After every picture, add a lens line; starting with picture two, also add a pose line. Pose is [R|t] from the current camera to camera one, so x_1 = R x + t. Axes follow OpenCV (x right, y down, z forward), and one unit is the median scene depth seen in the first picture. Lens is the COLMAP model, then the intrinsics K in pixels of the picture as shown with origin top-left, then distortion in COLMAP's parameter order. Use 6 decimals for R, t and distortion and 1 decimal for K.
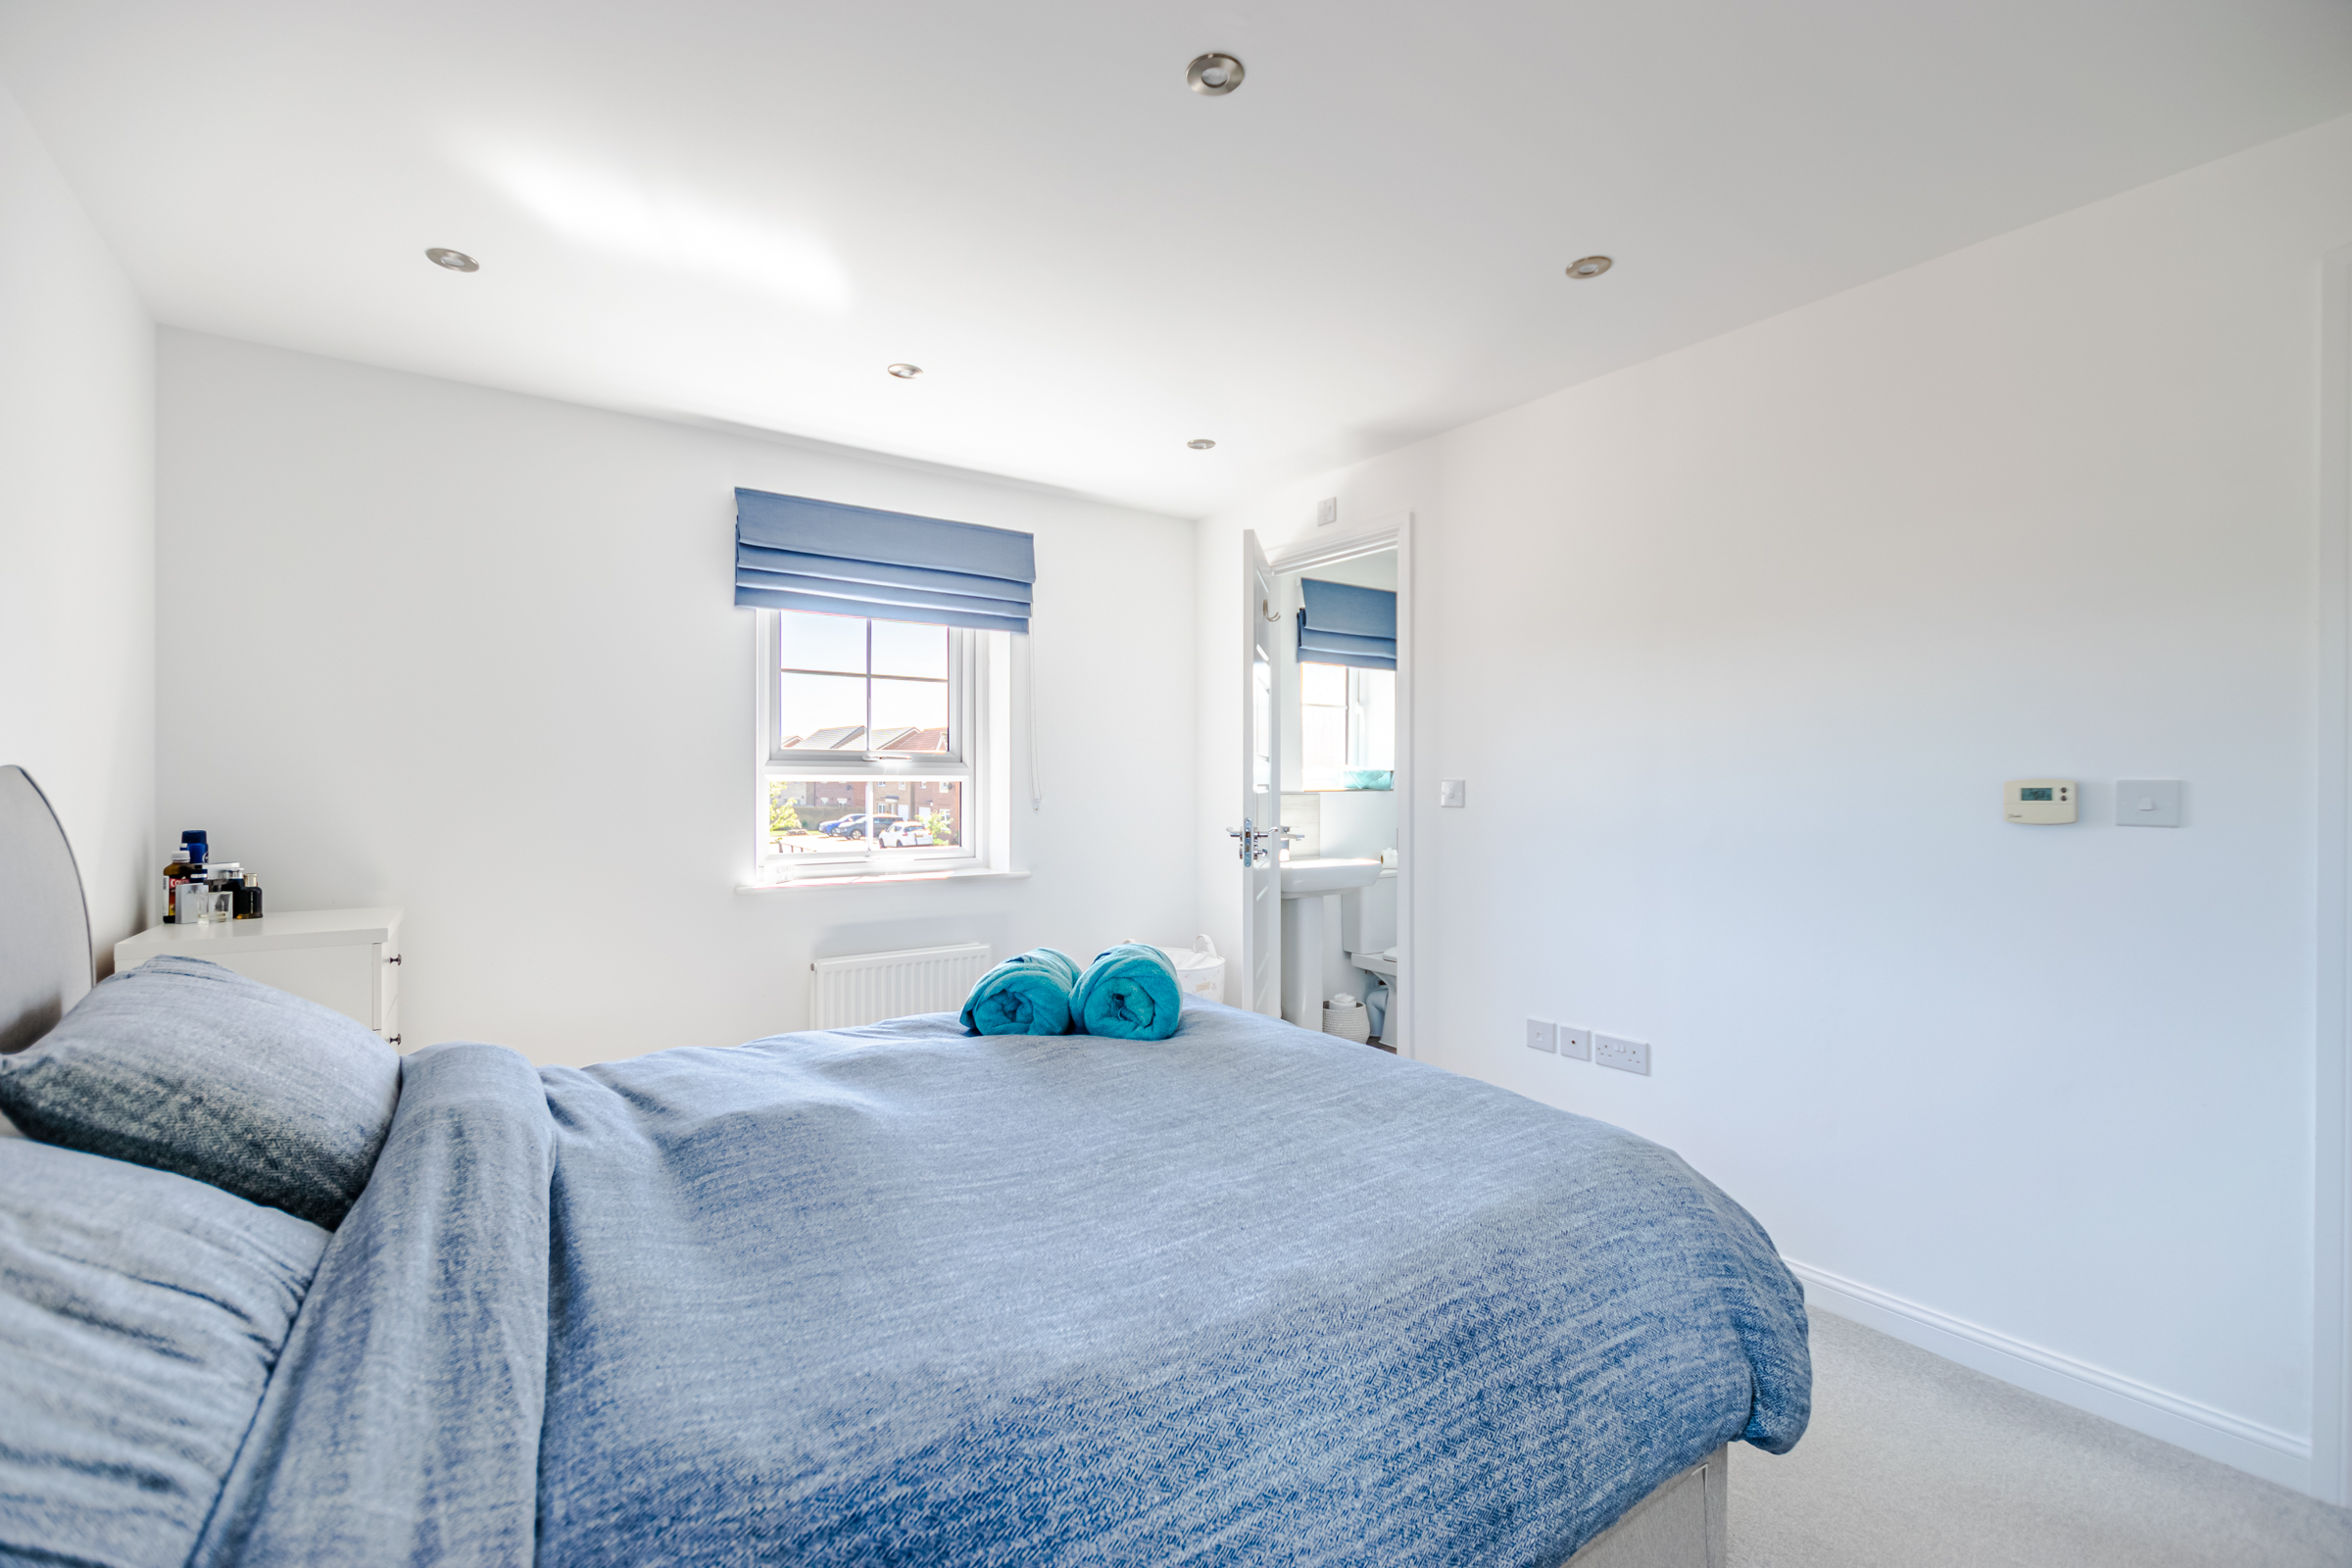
lens RADIAL K [[1023.9, 0, 1182.9], [0, 1023.9, 786.7], [0, 0, 1]] dist [0.022444, 0.000096]
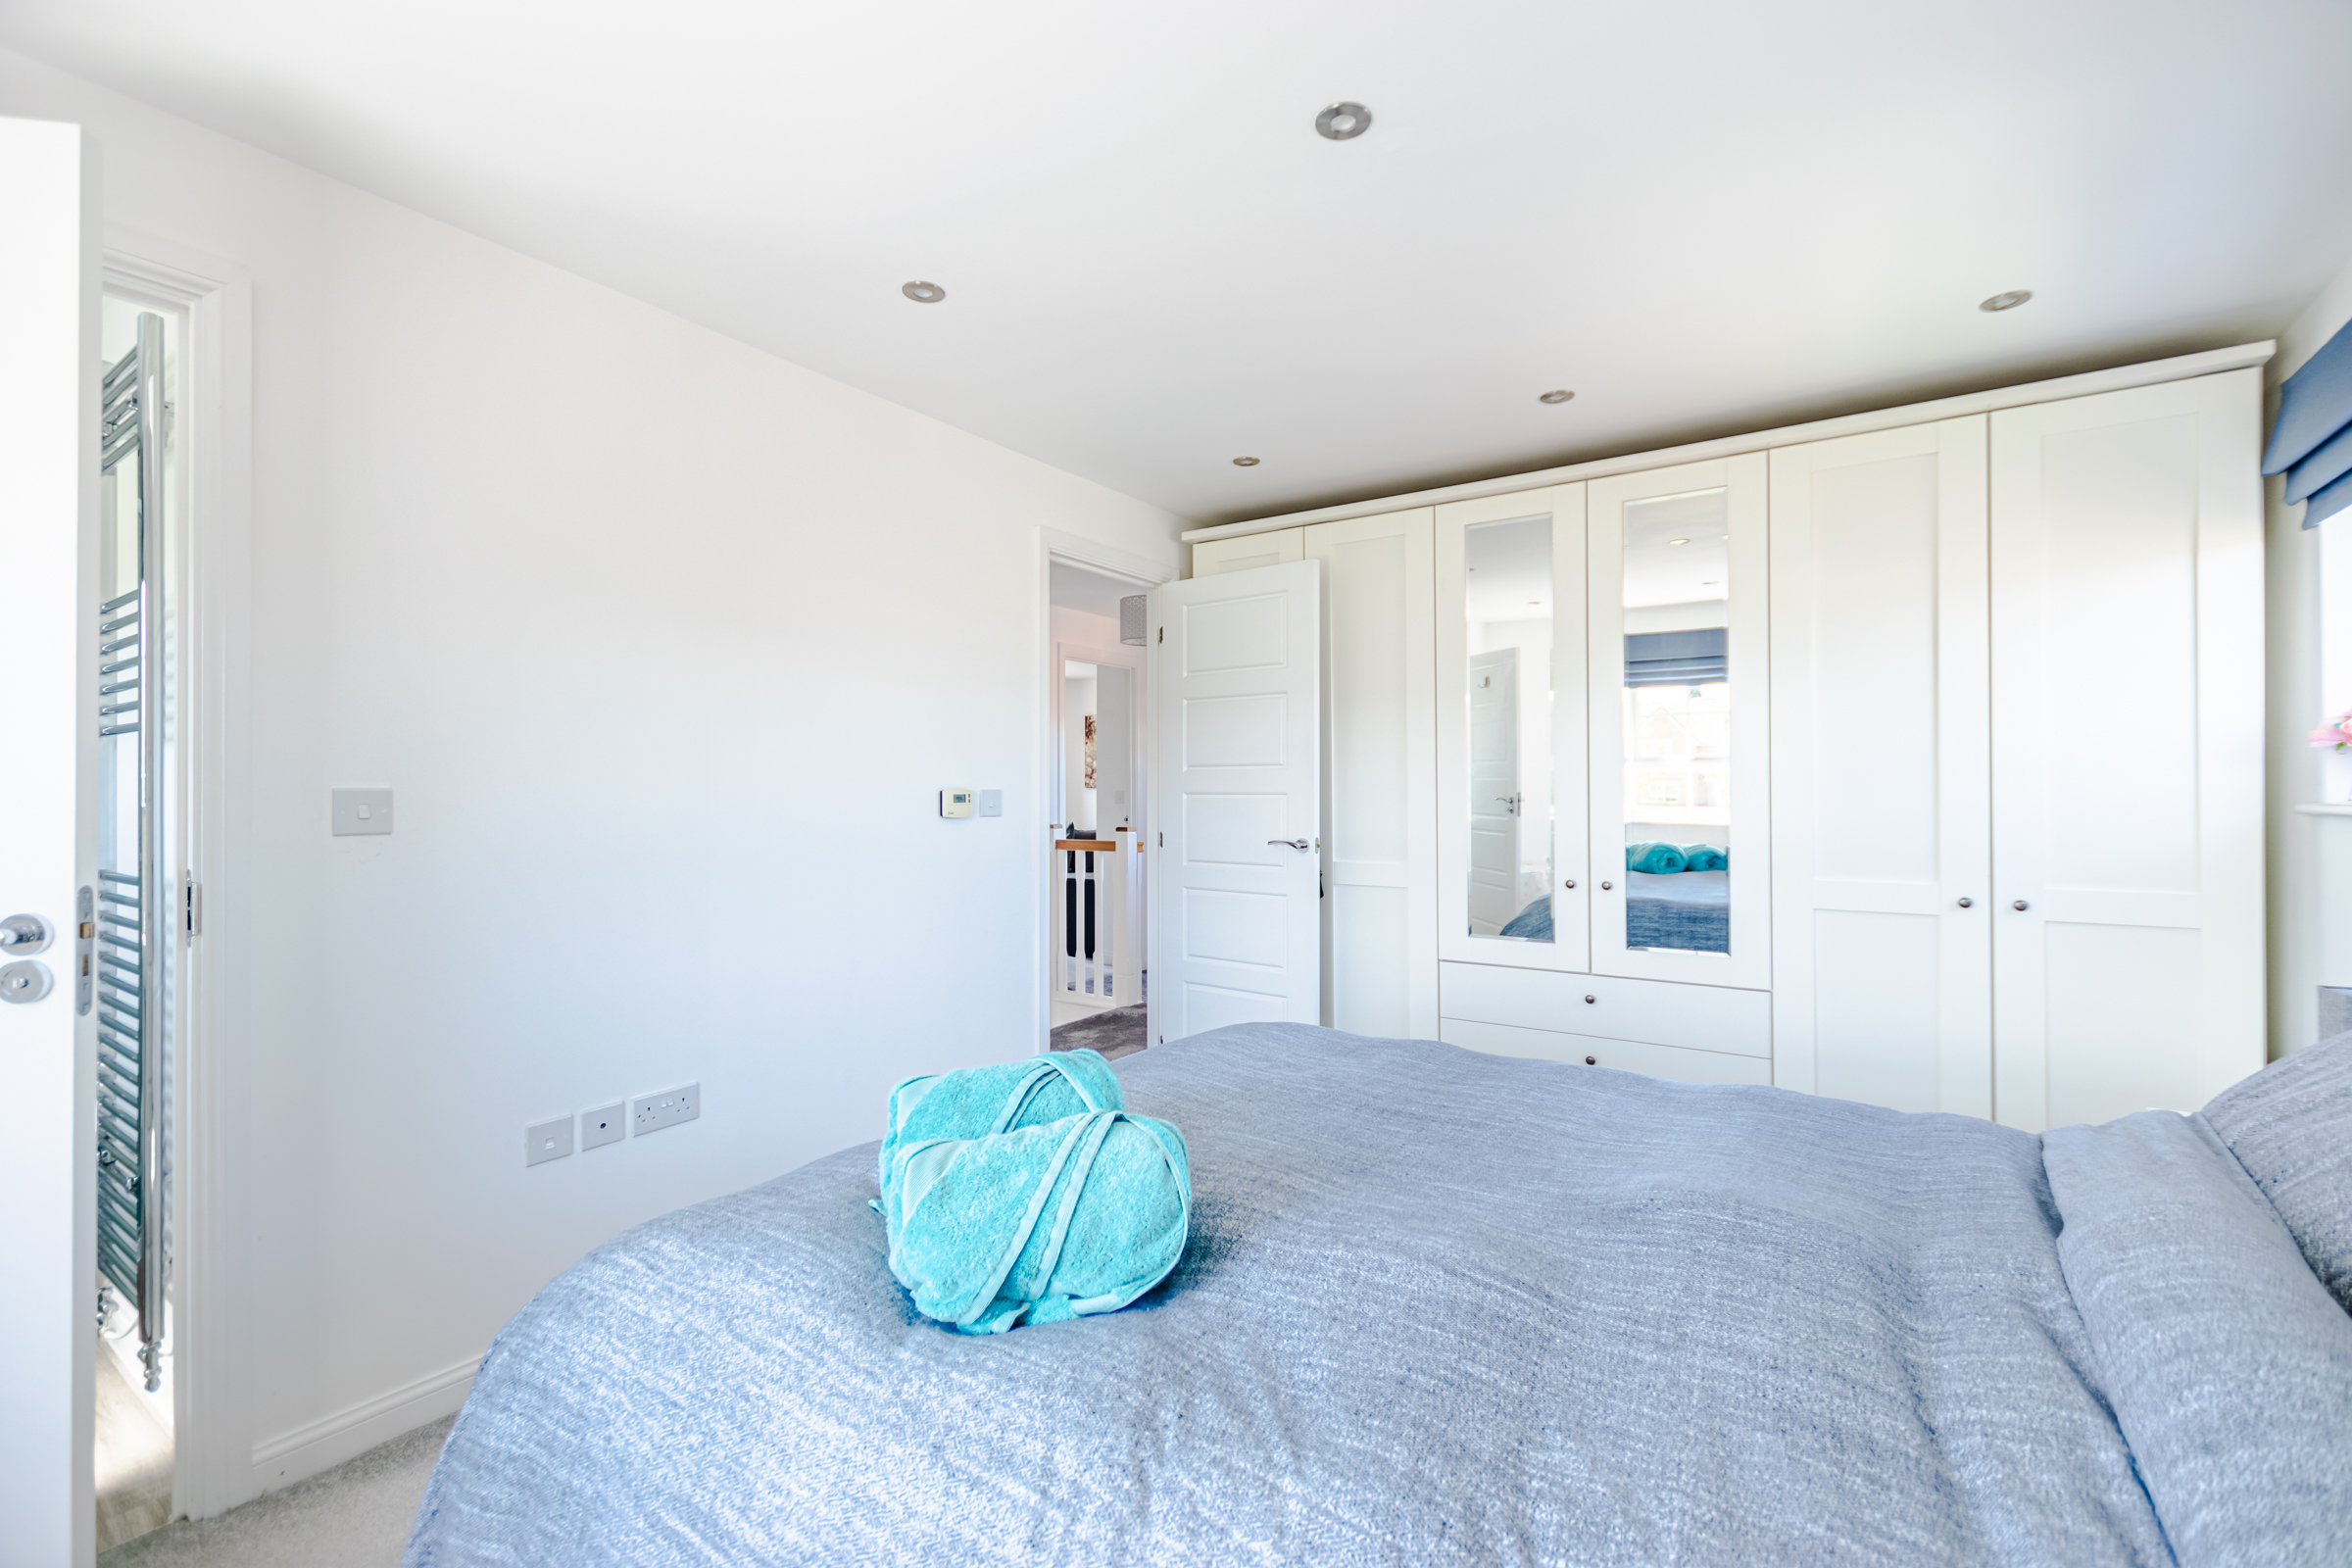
lens RADIAL K [[1023.9, 0, 1182.9], [0, 1023.9, 786.7], [0, 0, 1]] dist [0.022444, 0.000096]
pose [[-0.357644, 0.002627, 0.933854, -0.879074], [0.006725, 0.999977, -0.000238, -0.008298], [-0.933834, 0.006195, -0.357654, 1.506867]]
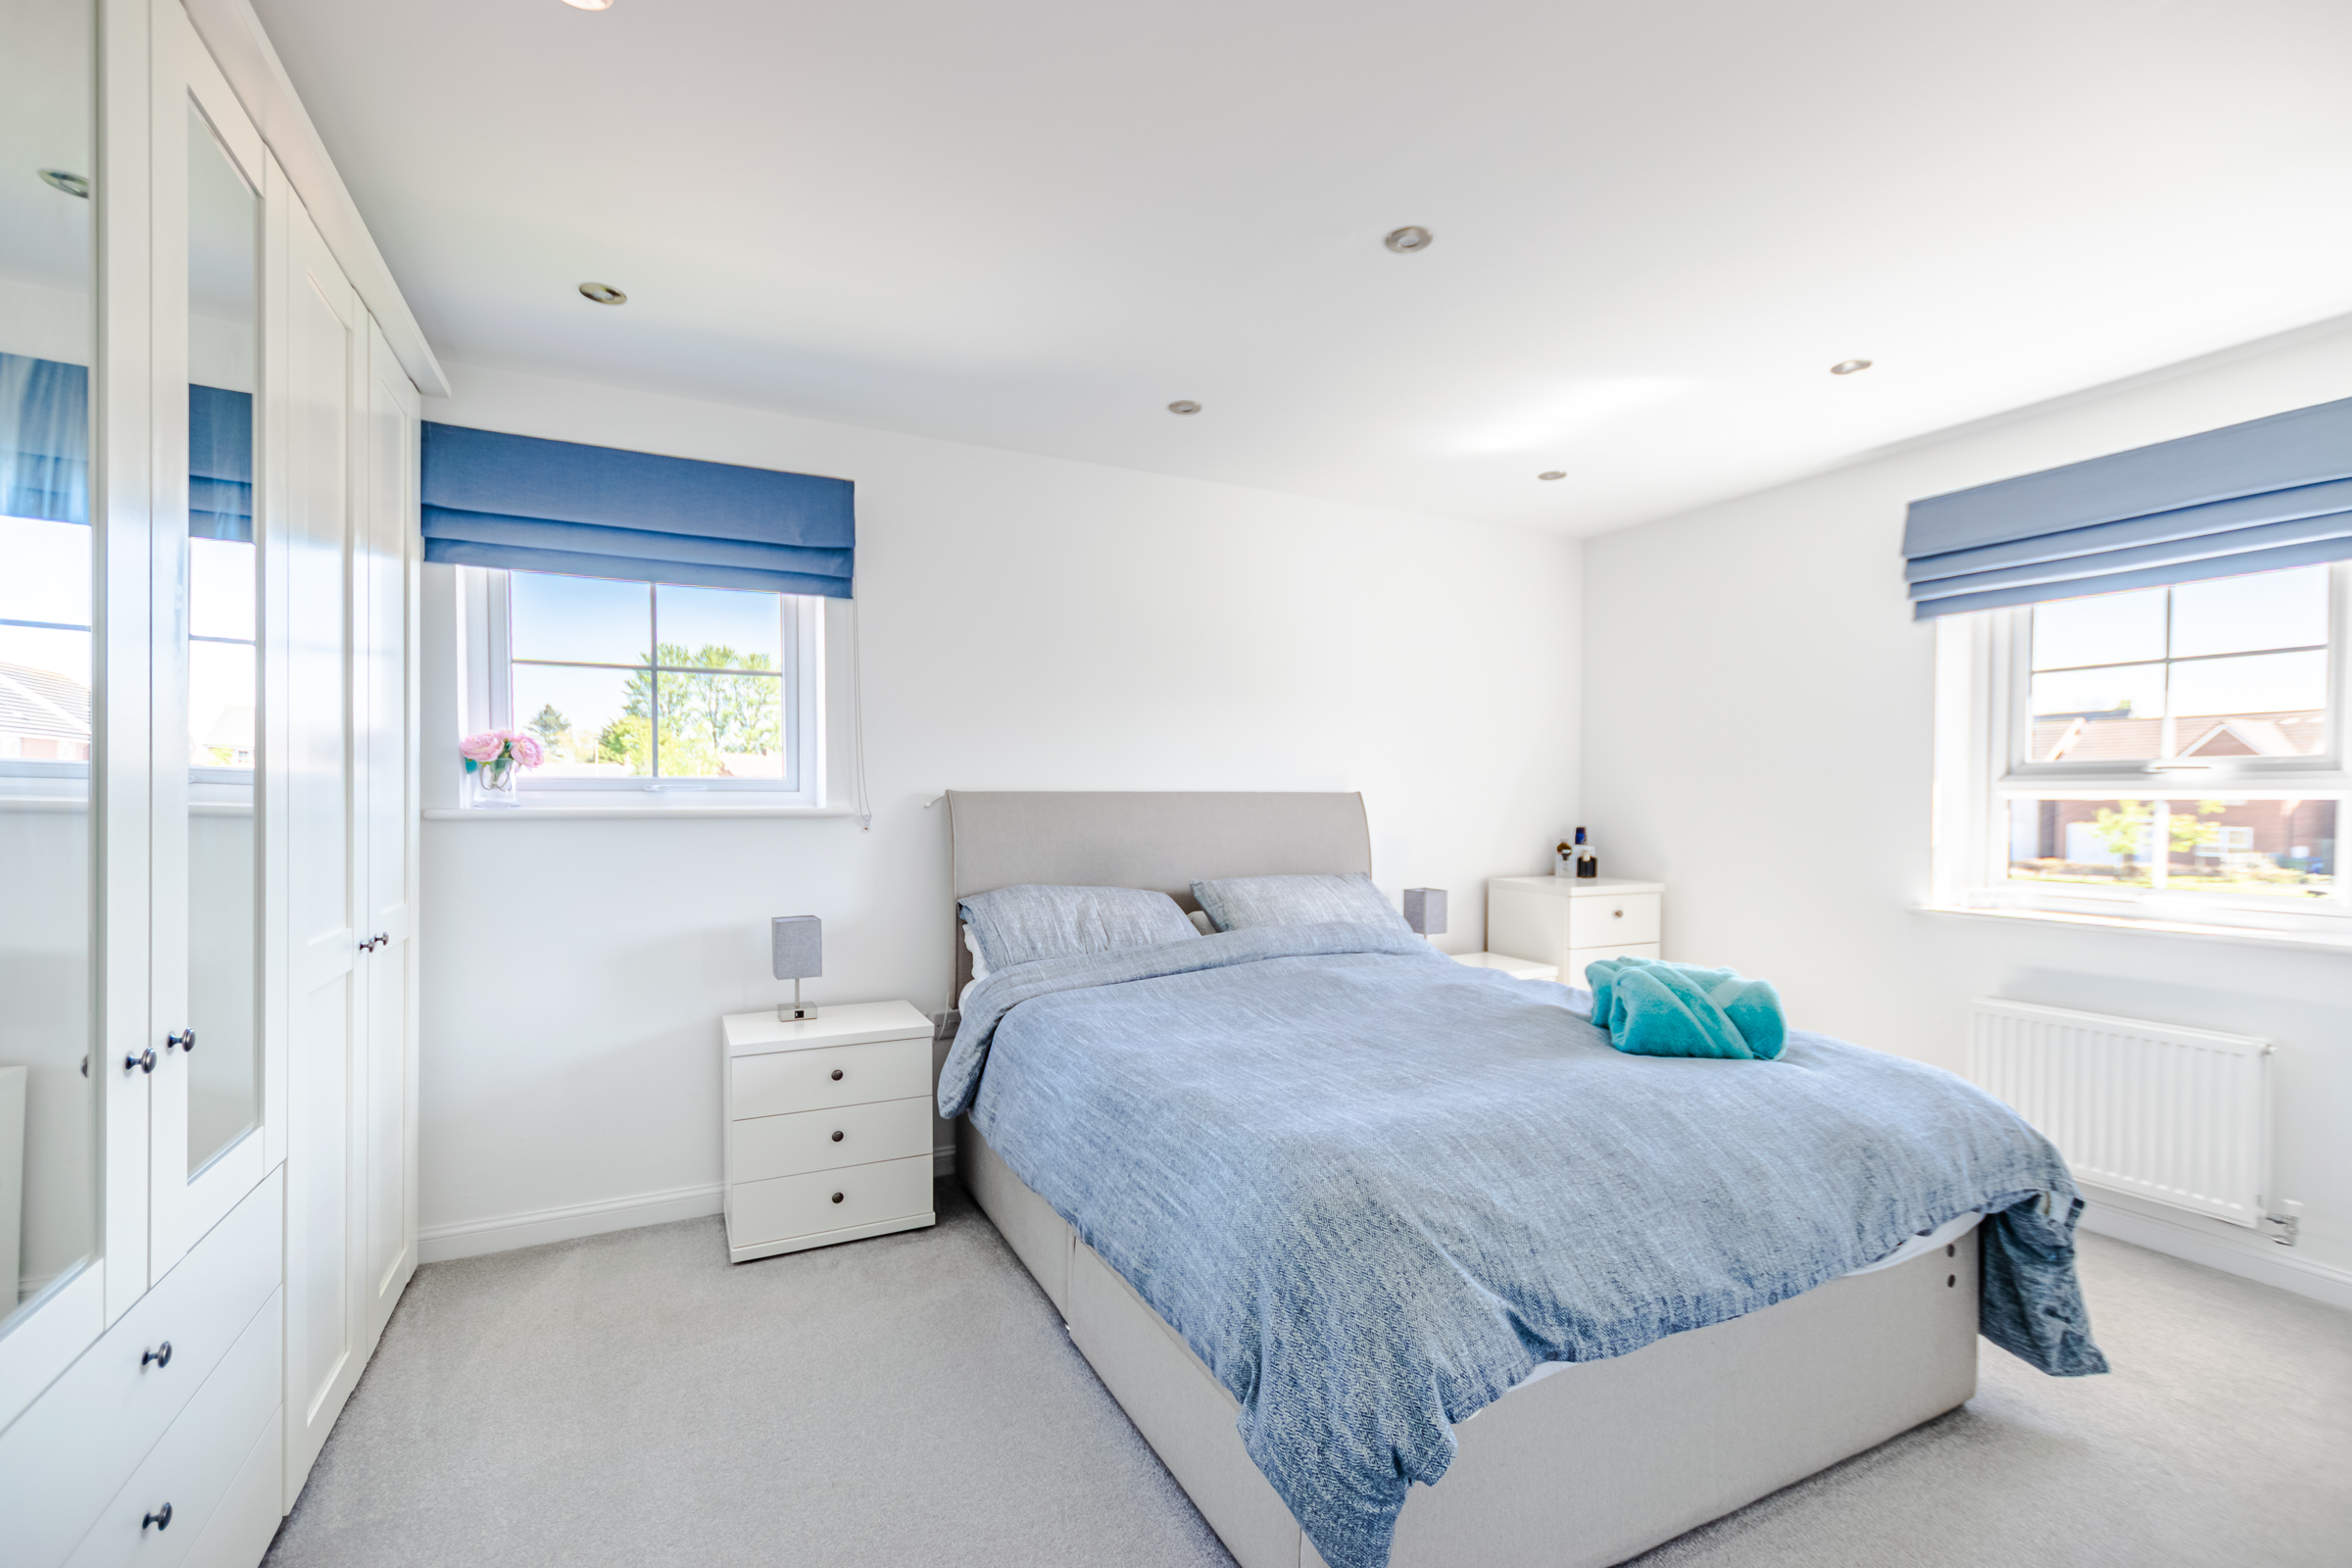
lens RADIAL K [[1023.9, 0, 1182.9], [0, 1023.9, 786.7], [0, 0, 1]] dist [0.022444, 0.000096]
pose [[-0.154877, -0.005532, -0.987918, 1.325864], [-0.008198, 0.999957, -0.004314, -0.011284], [0.987900, 0.007431, -0.154916, 0.910602]]
